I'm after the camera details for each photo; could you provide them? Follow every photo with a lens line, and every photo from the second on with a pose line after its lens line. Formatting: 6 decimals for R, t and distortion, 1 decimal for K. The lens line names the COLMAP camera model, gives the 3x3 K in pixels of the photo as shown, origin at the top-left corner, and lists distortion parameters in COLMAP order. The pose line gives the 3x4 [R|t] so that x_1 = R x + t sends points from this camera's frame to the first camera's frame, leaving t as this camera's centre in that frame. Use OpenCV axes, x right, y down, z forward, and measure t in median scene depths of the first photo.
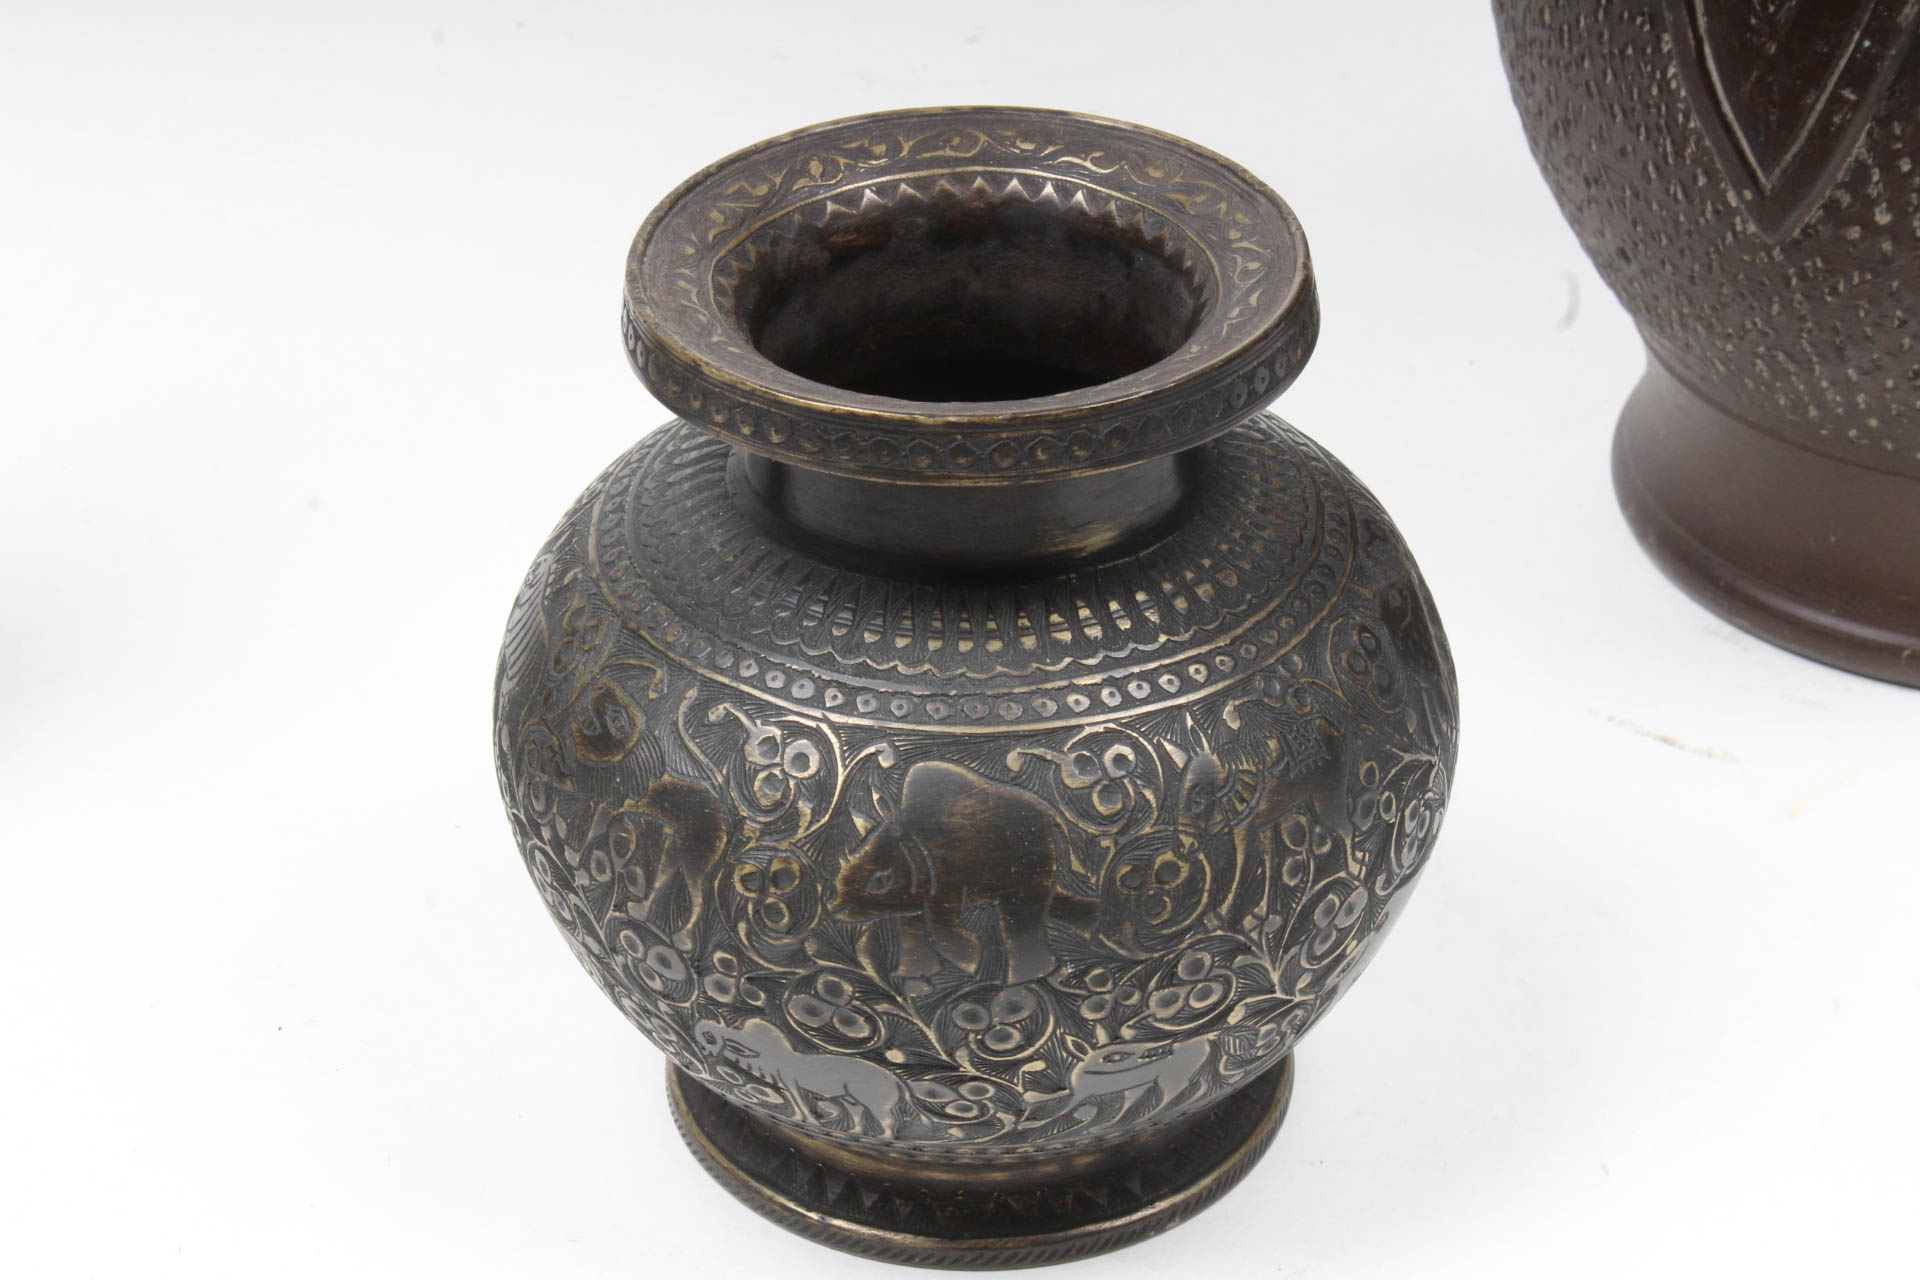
lens RADIAL K [[4575.0, 0, 960.0], [0, 4575.0, 640.0], [0, 0, 1]] dist [0.023415, 0.098606]
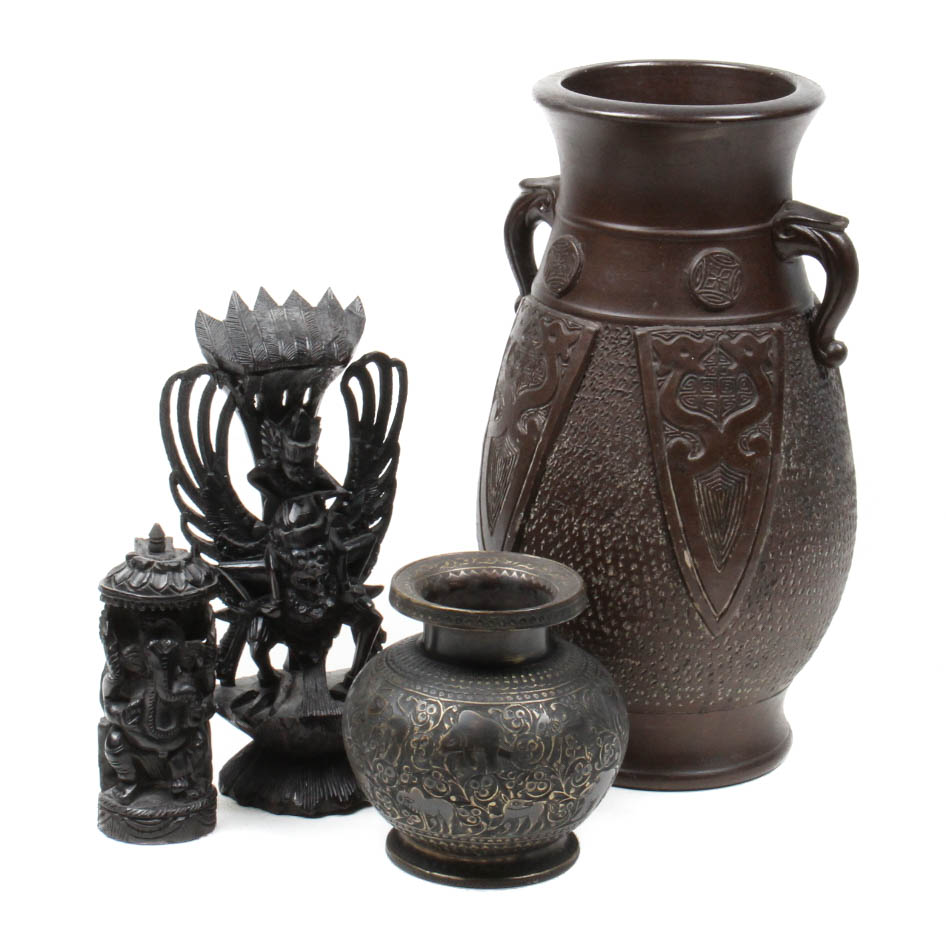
lens RADIAL K [[3717.0, 0, 473.0], [0, 3717.0, 473.0], [0, 0, 1]] dist [0.027034, 2.151879]
pose [[0.997642, 0.047946, -0.049109, 0.129540], [-0.059180, 0.963327, -0.261722, 0.597440], [0.034760, 0.264011, 0.963893, -1.820598]]
